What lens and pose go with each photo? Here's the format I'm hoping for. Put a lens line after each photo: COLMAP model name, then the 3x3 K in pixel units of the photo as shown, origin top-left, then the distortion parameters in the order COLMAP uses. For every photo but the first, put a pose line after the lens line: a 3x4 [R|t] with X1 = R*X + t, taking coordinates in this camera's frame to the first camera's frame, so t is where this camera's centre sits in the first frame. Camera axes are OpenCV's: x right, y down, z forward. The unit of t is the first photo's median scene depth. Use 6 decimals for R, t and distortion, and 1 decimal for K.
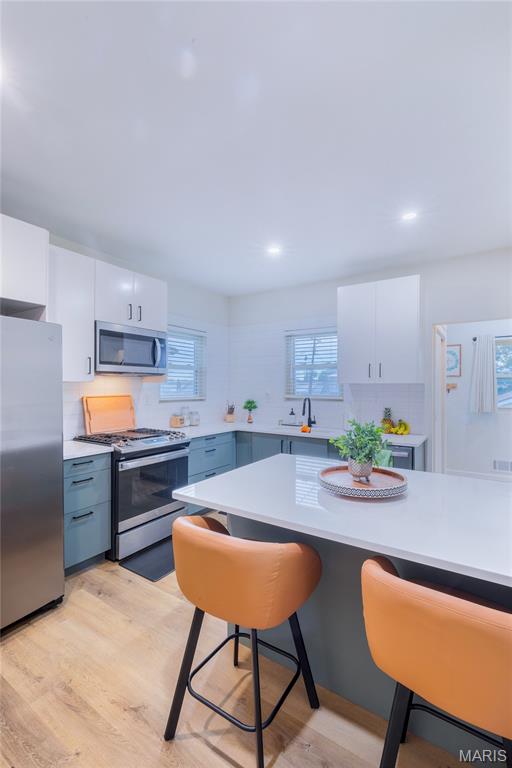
lens RADIAL K [[344.9, 0, 258.4], [0, 344.9, 383.9], [0, 0, 1]] dist [0.004609, -0.000349]
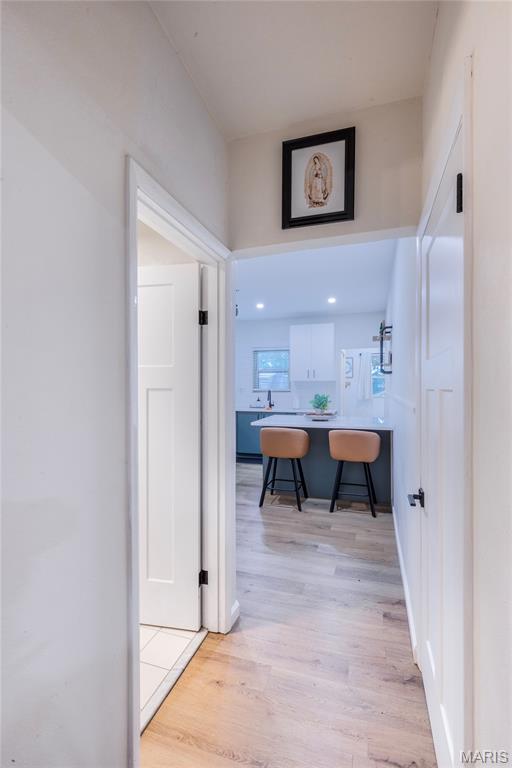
lens RADIAL K [[344.9, 0, 261.1], [0, 344.9, 385.9], [0, 0, 1]] dist [0.004609, -0.000349]
pose [[0.962944, -0.002790, 0.269687, -0.430328], [0.002139, 0.999994, 0.002707, 0.020608], [-0.269693, -0.002030, 0.962944, -0.716203]]
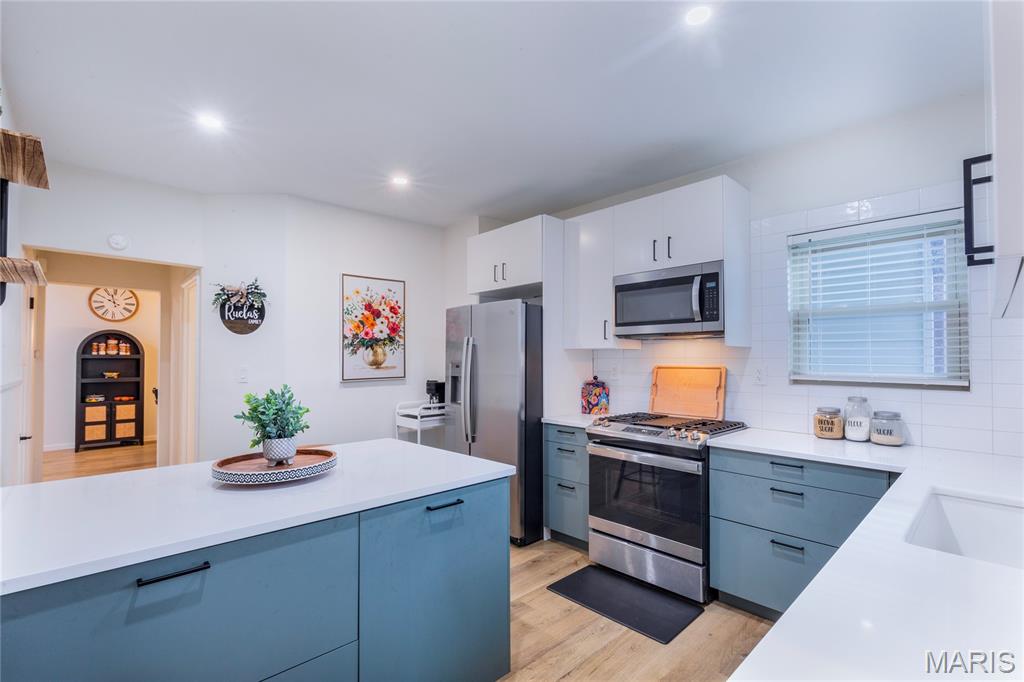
lens RADIAL K [[459.8, 0, 518.2], [0, 459.8, 345.5], [0, 0, 1]] dist [0.004609, -0.000349]
pose [[-0.218284, -0.028797, -0.975460, 0.625126], [0.004380, 0.999526, -0.030488, 0.019415], [0.975875, -0.010928, -0.218055, 0.912290]]
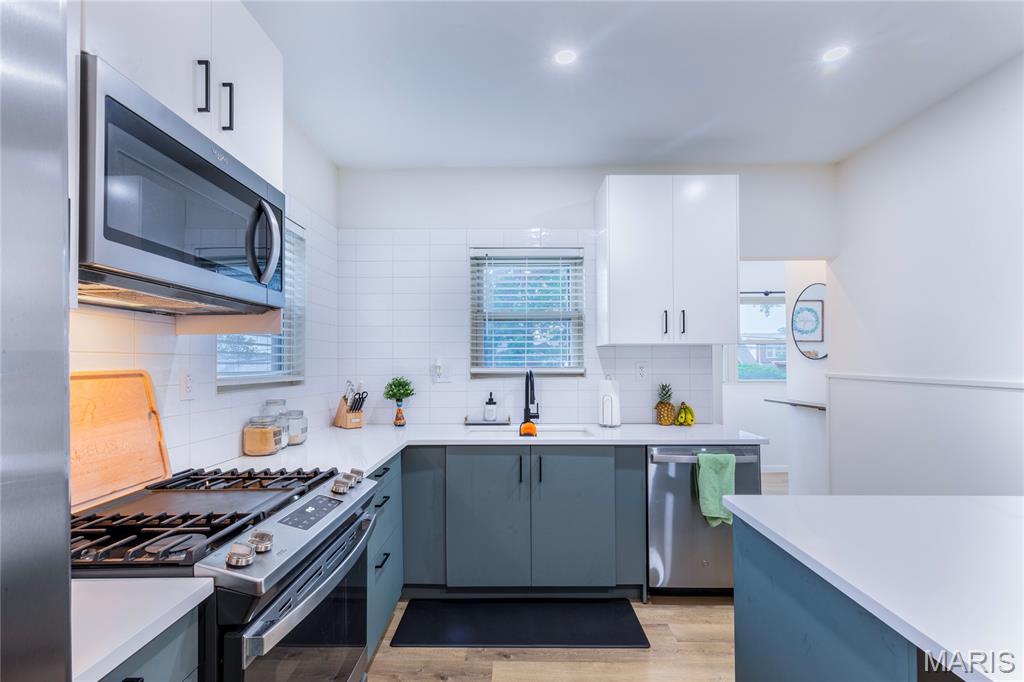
lens RADIAL K [[459.8, 0, 513.7], [0, 459.8, 353.2], [0, 0, 1]] dist [0.004609, -0.000349]
pose [[0.836333, 0.002942, 0.548213, -0.358194], [0.004228, 0.999921, -0.011816, 0.024970], [-0.548205, 0.012200, 0.836255, 0.516625]]
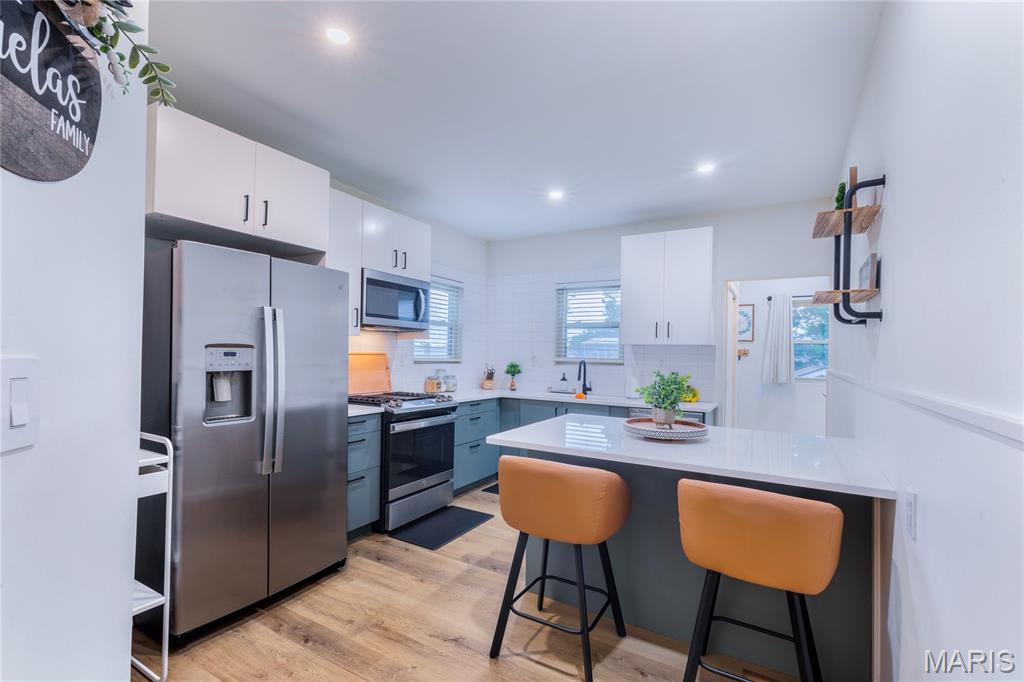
lens RADIAL K [[459.8, 0, 511.8], [0, 459.8, 349.4], [0, 0, 1]] dist [0.004609, -0.000349]
pose [[0.998536, 0.016735, 0.051446, -0.125921], [-0.016433, 0.999845, -0.006272, 0.027619], [-0.051543, 0.005417, 0.998656, -0.196544]]
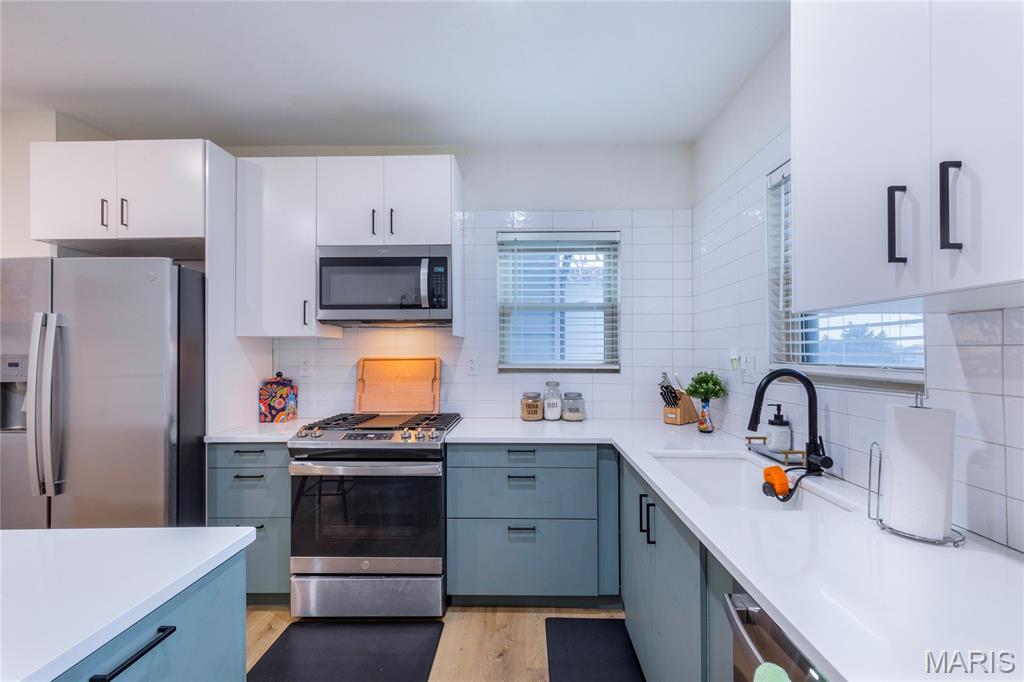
lens RADIAL K [[459.8, 0, 507.9], [0, 459.8, 344.0], [0, 0, 1]] dist [0.004609, -0.000349]
pose [[0.532108, -0.014403, -0.846554, 0.446158], [0.009296, 0.999894, -0.011169, 0.020934], [0.846625, -0.001927, 0.532186, 0.749328]]
